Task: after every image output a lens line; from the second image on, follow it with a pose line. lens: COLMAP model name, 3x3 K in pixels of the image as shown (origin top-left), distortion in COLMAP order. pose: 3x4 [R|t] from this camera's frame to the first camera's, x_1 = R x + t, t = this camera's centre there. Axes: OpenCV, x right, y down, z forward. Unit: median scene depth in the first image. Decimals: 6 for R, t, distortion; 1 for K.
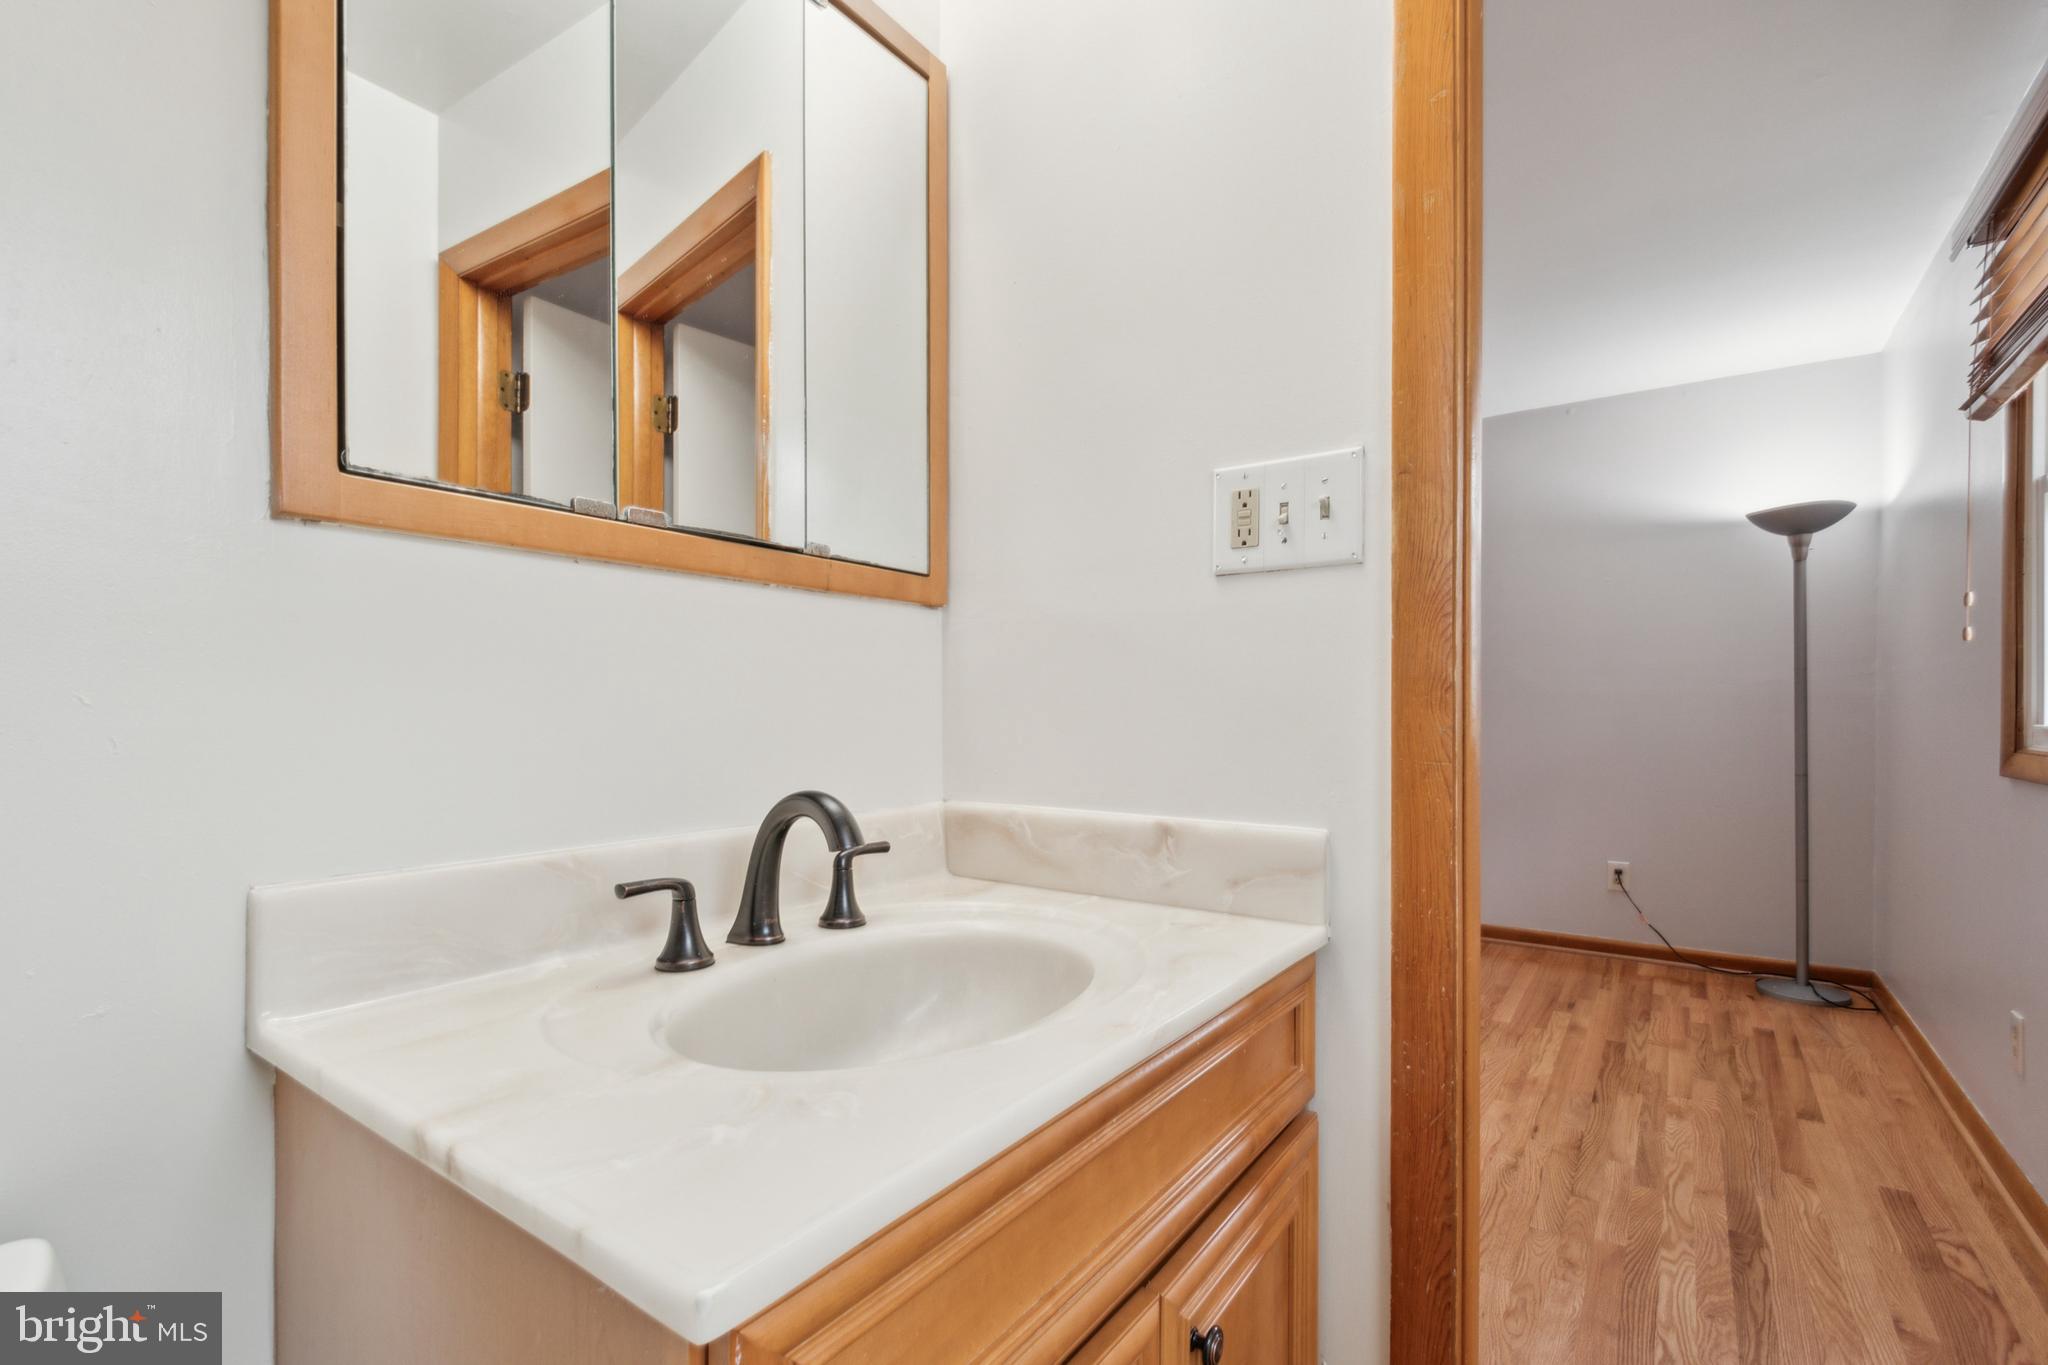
lens RADIAL K [[932.9, 0, 977.7], [0, 932.9, 709.4], [0, 0, 1]] dist [0.003027, -0.006860]
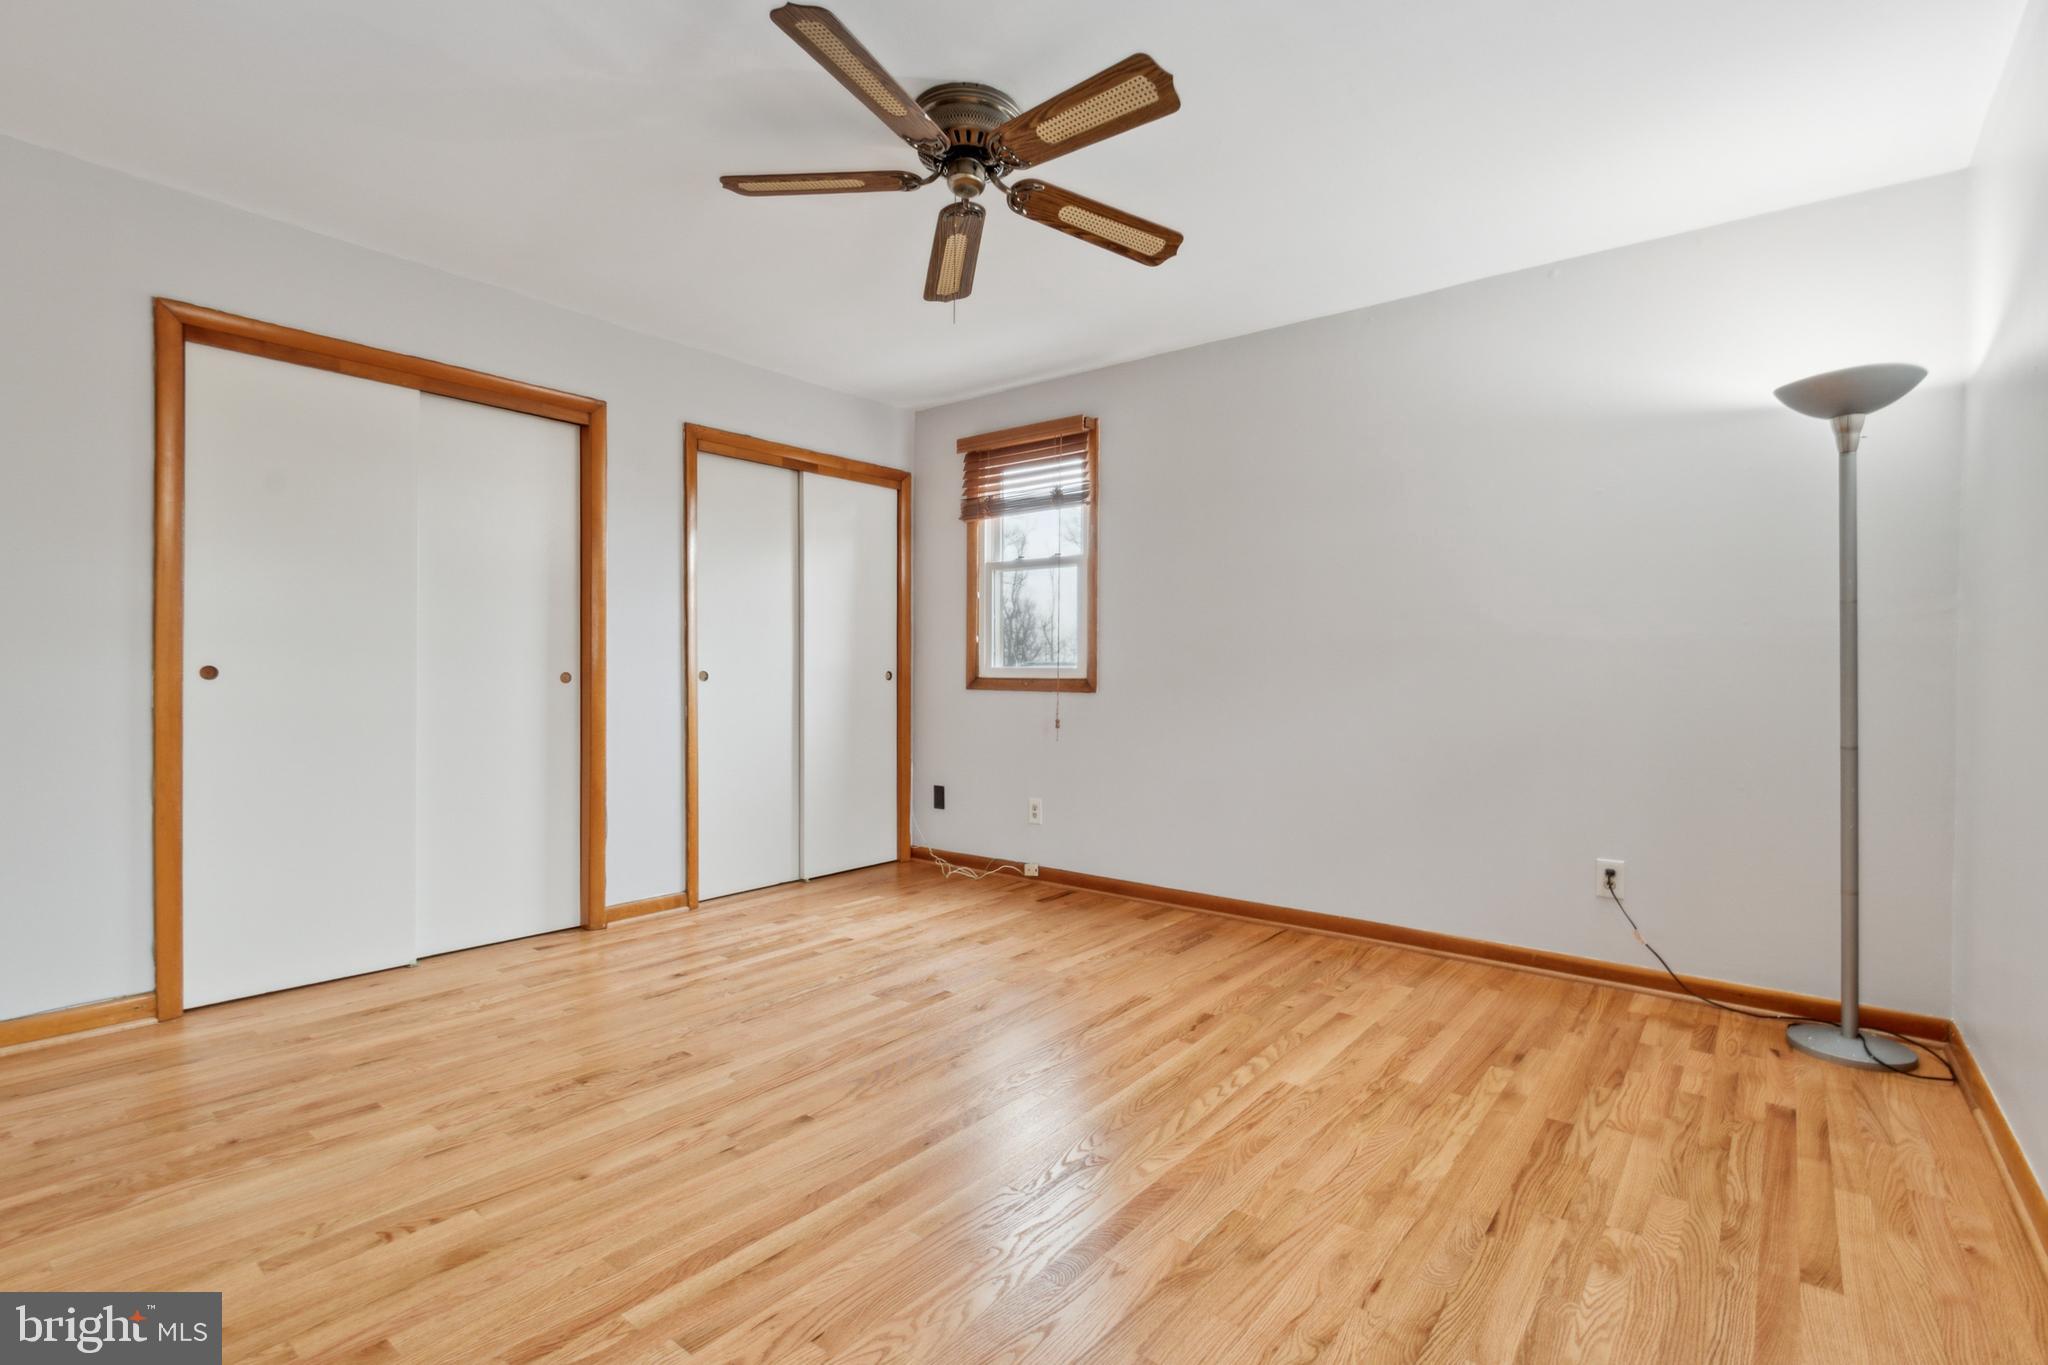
lens RADIAL K [[932.9, 0, 992.1], [0, 932.9, 684.8], [0, 0, 1]] dist [0.003027, -0.006860]
pose [[0.998436, 0.002745, -0.055837, 0.273525], [-0.002631, 0.999994, 0.002107, 0.023354], [0.055843, -0.001957, 0.998438, 0.252505]]
